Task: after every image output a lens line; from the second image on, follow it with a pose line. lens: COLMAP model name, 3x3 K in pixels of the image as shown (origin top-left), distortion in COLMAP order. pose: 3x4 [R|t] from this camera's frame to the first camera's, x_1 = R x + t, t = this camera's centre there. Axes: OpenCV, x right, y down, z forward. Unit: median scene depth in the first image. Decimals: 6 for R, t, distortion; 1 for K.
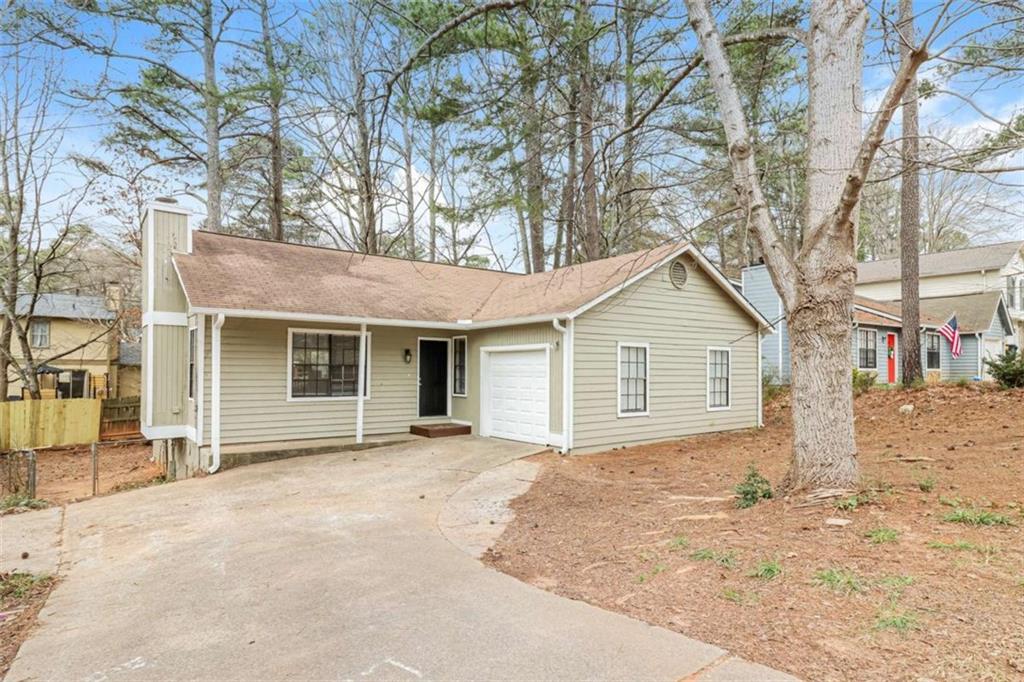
lens RADIAL K [[581.0, 0, 512.4], [0, 581.0, 343.5], [0, 0, 1]] dist [-0.001388, -0.000270]
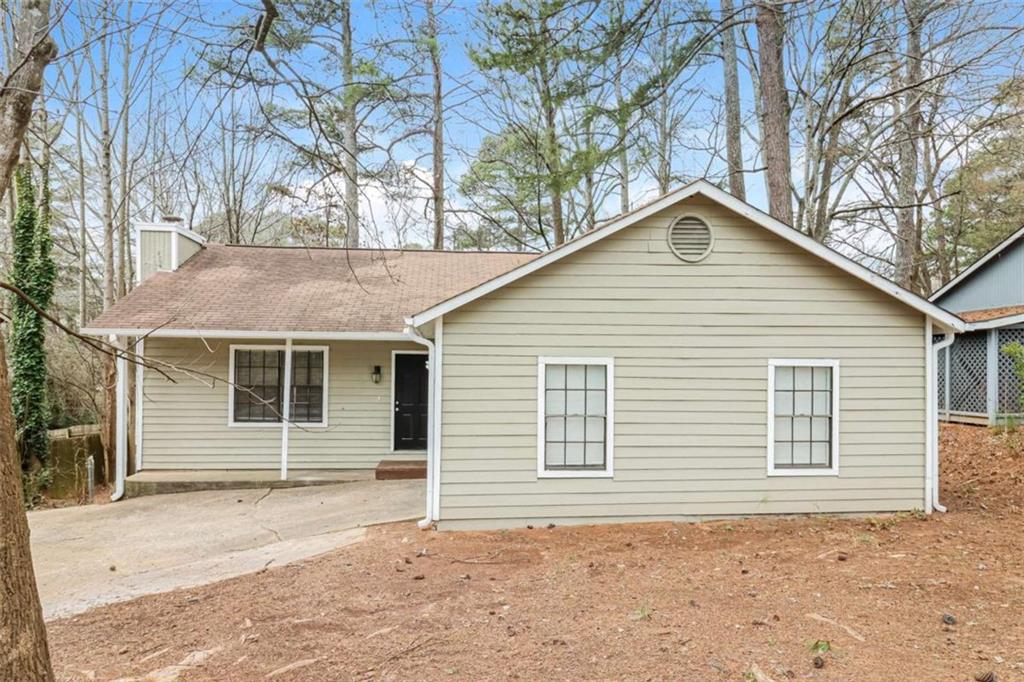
lens RADIAL K [[652.1, 0, 512.2], [0, 652.1, 344.8], [0, 0, 1]] dist [0.000462, 0.000667]
pose [[0.843578, -0.019315, -0.536660, 0.518070], [0.020252, 0.999786, -0.004149, -0.013211], [0.536625, -0.007369, 0.843789, 0.375112]]
